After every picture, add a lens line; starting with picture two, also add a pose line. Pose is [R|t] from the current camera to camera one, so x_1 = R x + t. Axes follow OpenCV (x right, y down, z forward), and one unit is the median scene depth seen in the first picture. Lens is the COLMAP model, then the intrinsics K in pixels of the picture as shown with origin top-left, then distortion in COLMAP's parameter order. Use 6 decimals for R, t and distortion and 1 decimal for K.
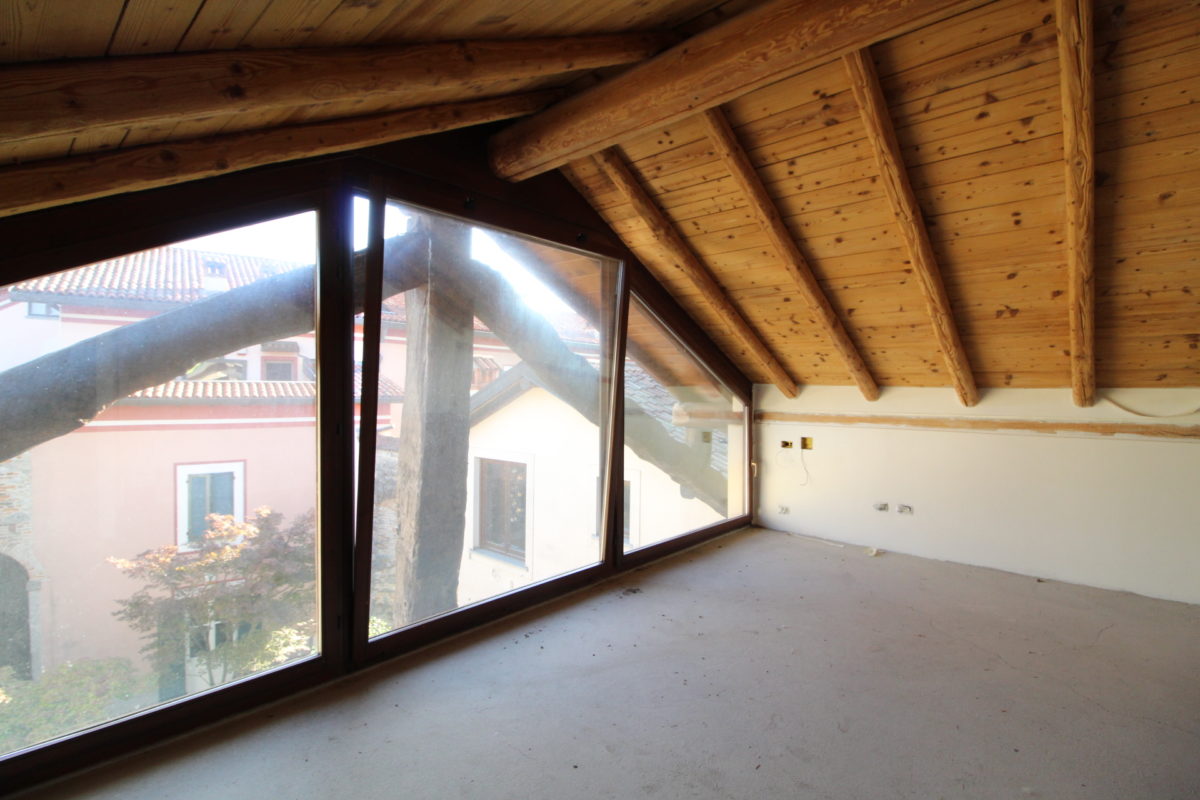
lens RADIAL K [[556.5, 0, 600.0], [0, 556.5, 400.0], [0, 0, 1]] dist [-0.000929, -0.012971]
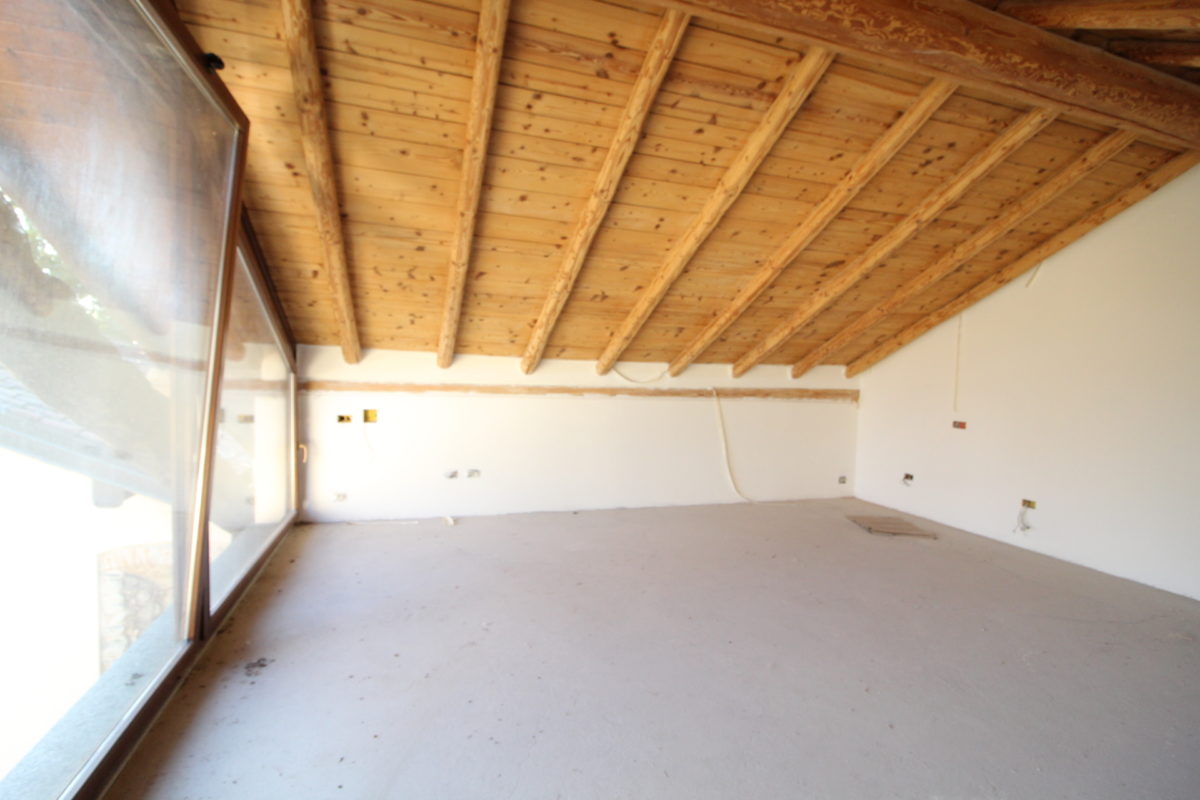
lens RADIAL K [[556.5, 0, 600.0], [0, 556.5, 400.0], [0, 0, 1]] dist [-0.000929, -0.012971]
pose [[0.489478, -0.040324, 0.871083, -0.308995], [-0.017208, 0.998289, 0.055883, -0.003045], [-0.871846, -0.042343, 0.487947, 0.383118]]
